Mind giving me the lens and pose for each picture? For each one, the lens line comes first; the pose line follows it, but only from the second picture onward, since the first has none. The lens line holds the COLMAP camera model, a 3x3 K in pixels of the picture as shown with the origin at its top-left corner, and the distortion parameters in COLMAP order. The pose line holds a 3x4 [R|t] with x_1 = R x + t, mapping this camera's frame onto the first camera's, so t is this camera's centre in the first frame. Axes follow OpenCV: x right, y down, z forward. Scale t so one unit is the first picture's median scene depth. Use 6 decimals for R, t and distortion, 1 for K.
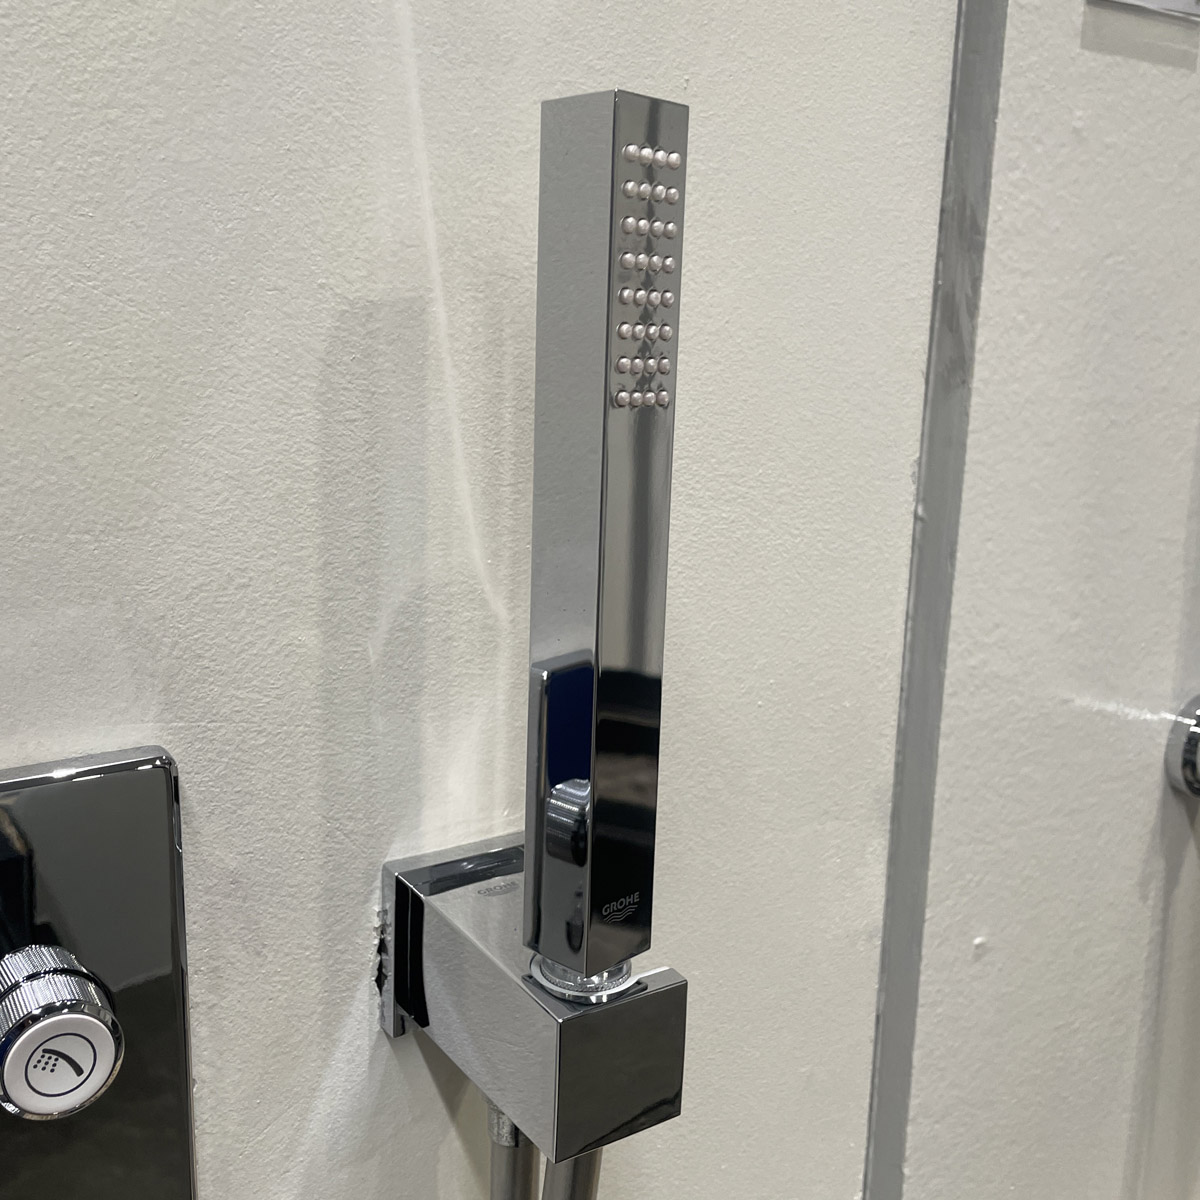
lens RADIAL K [[1200.9, 0, 600.0], [0, 1200.9, 600.0], [0, 0, 1]] dist [0.109234, -0.184640]
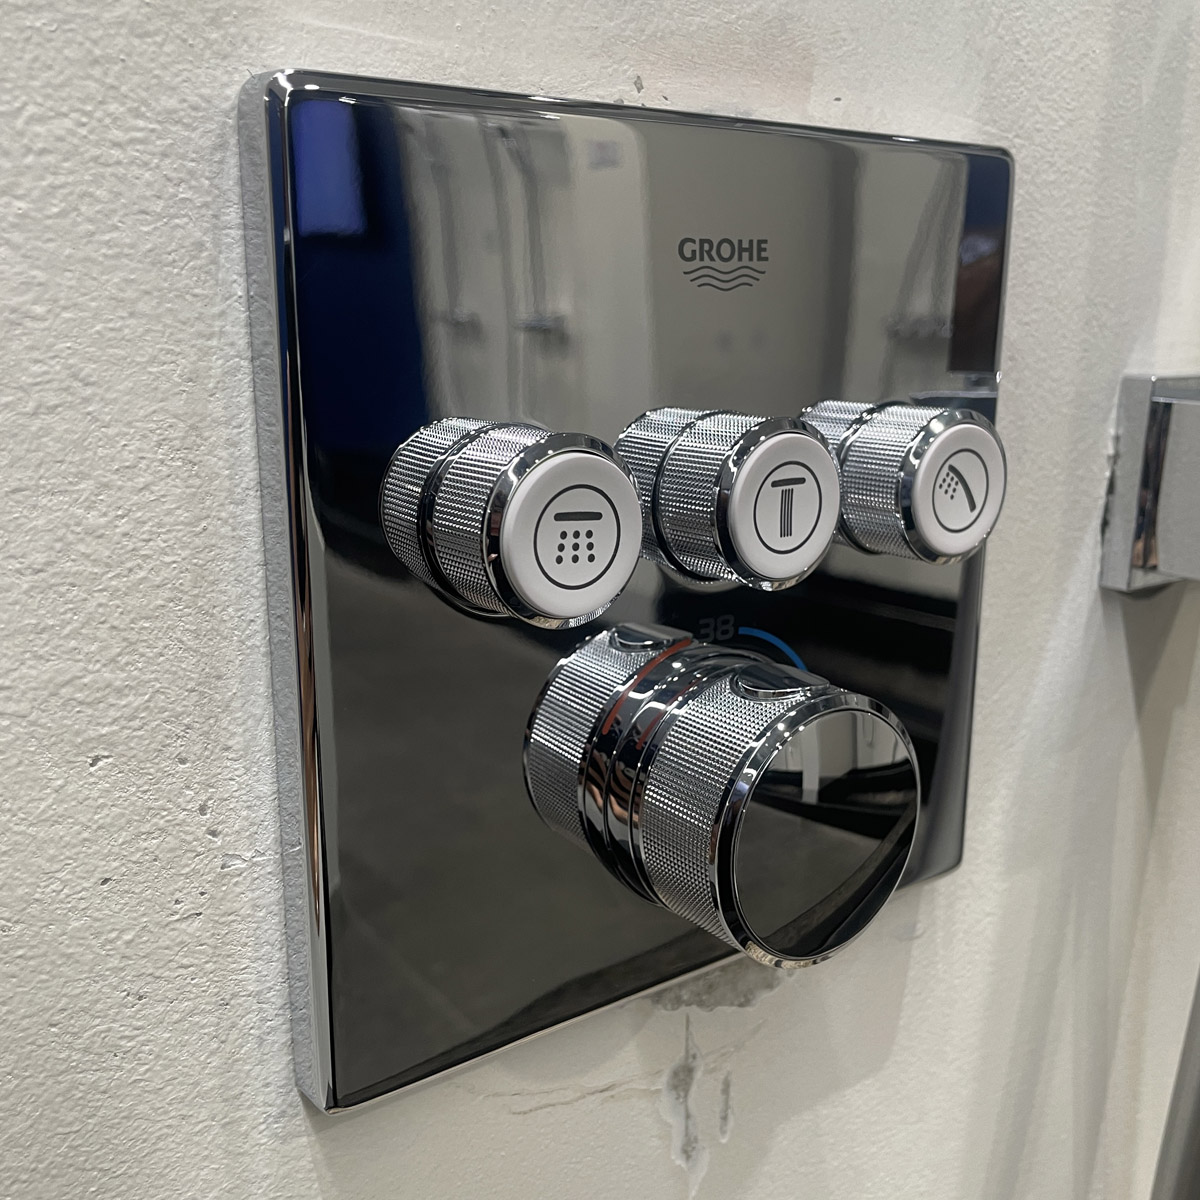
lens RADIAL K [[1209.6, 0, 580.2], [0, 1209.6, 597.8], [0, 0, 1]] dist [0.062284, -0.109137]
pose [[0.999701, -0.023518, 0.006633, -0.582049], [0.023377, 0.999515, 0.020575, 0.358182], [-0.007114, -0.020414, 0.999766, 0.174668]]
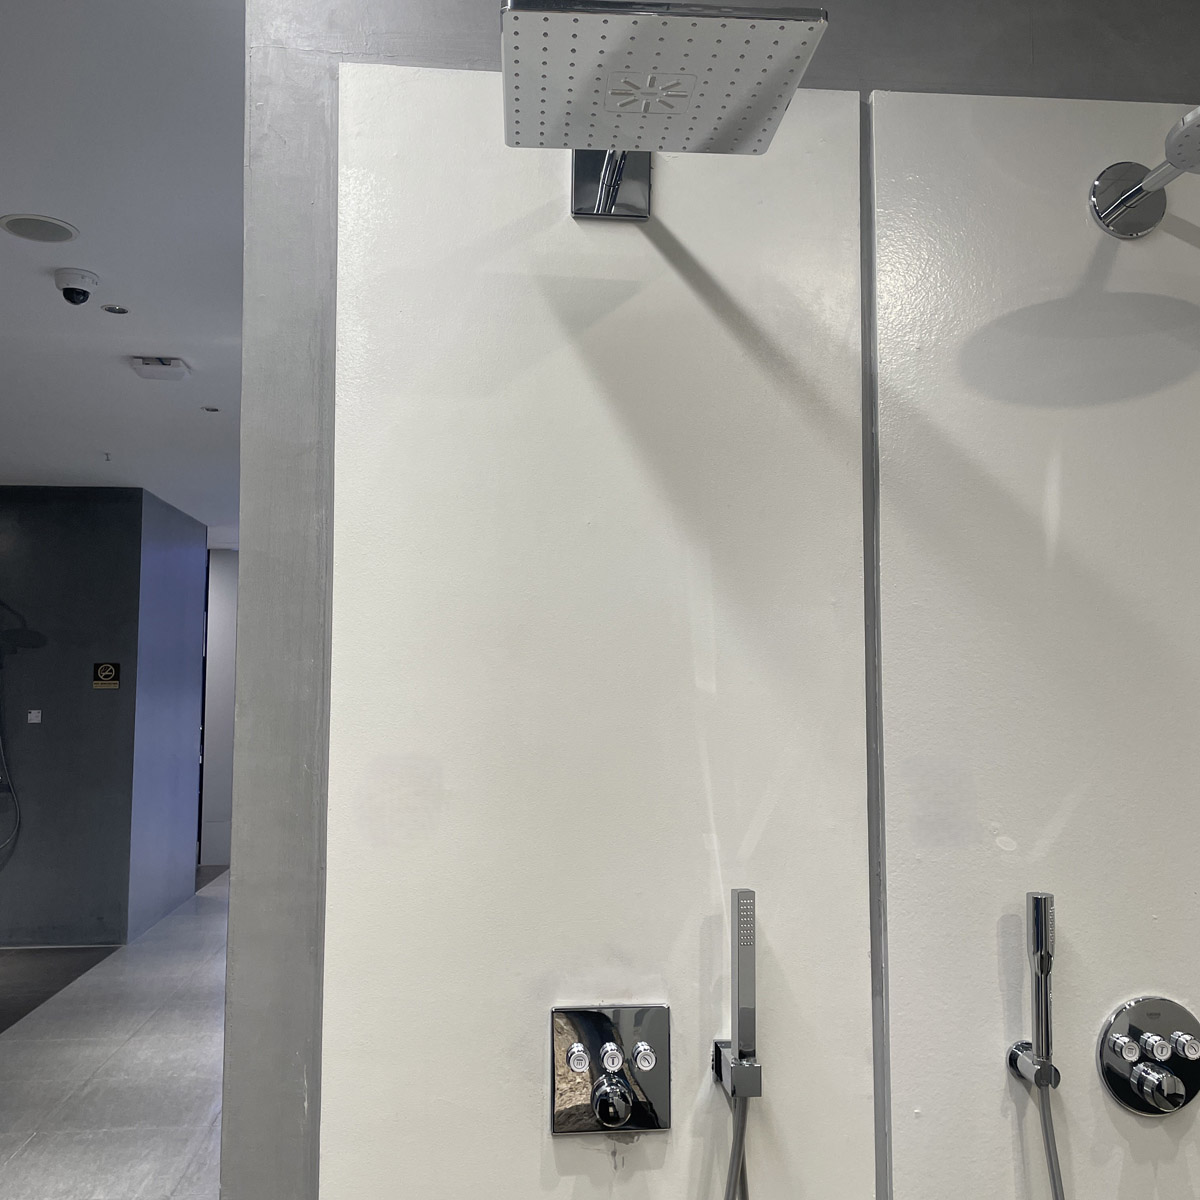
lens RADIAL K [[1213.2, 0, 600.0], [0, 1213.2, 600.0], [0, 0, 1]] dist [0.081587, -0.112111]
pose [[0.873311, -0.062011, -0.483201, 1.843026], [-0.080077, 0.960102, -0.267941, -0.103853], [0.480537, 0.272689, 0.833502, -3.621049]]
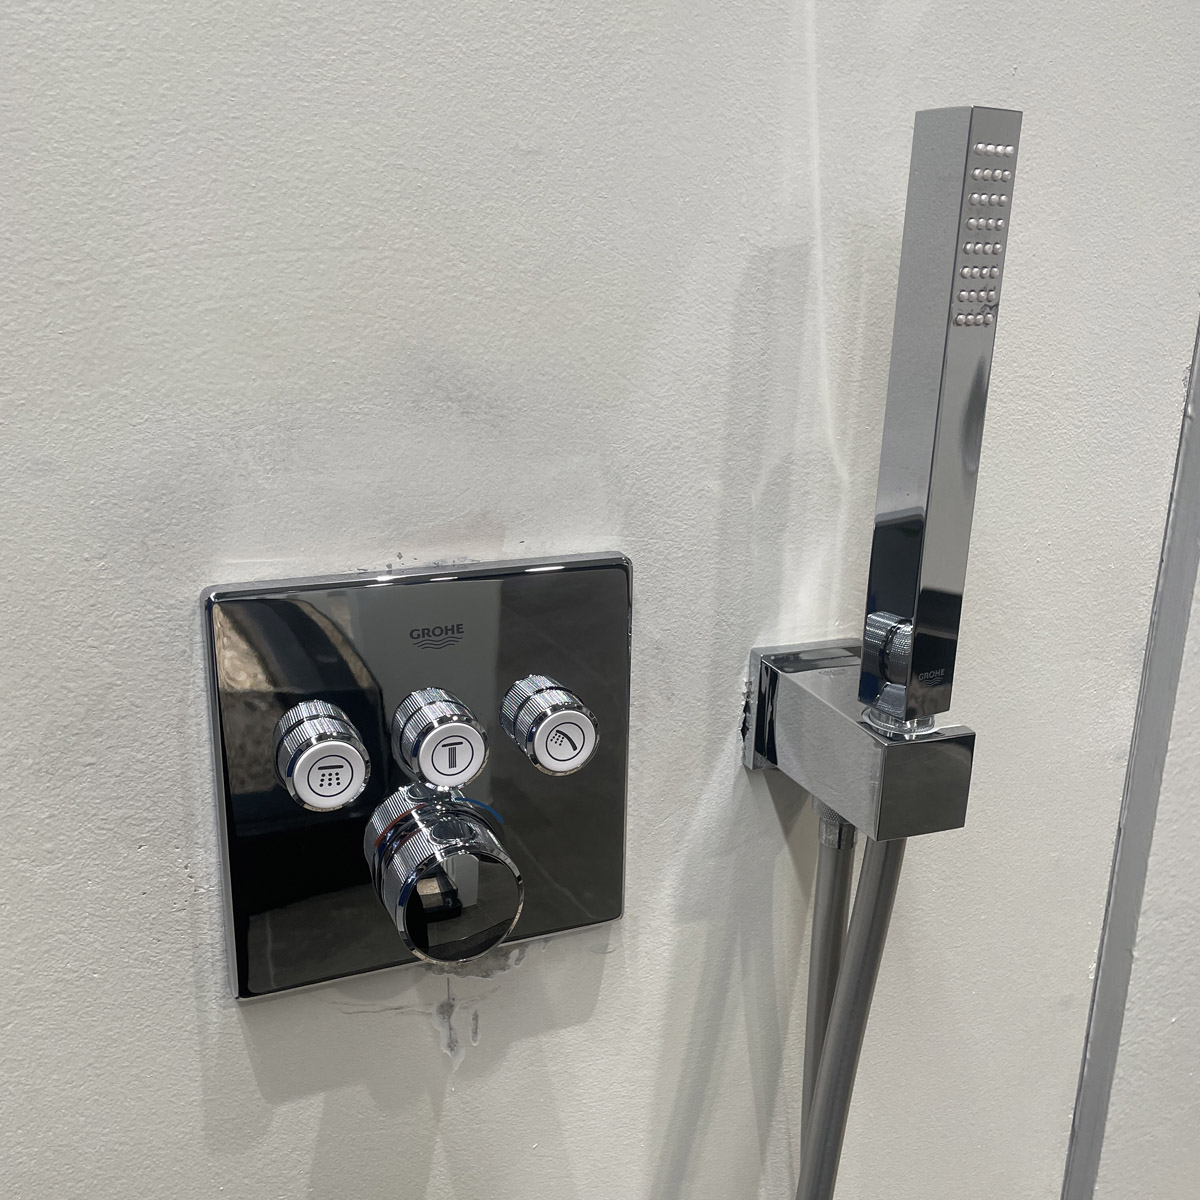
lens RADIAL K [[1200.9, 0, 600.0], [0, 1200.9, 600.0], [0, 0, 1]] dist [0.109234, -0.184640]
pose [[0.978050, 0.055216, -0.200923, -0.074795], [-0.039831, 0.996013, 0.079828, 0.056257], [0.204530, -0.070073, 0.976349, -0.436786]]
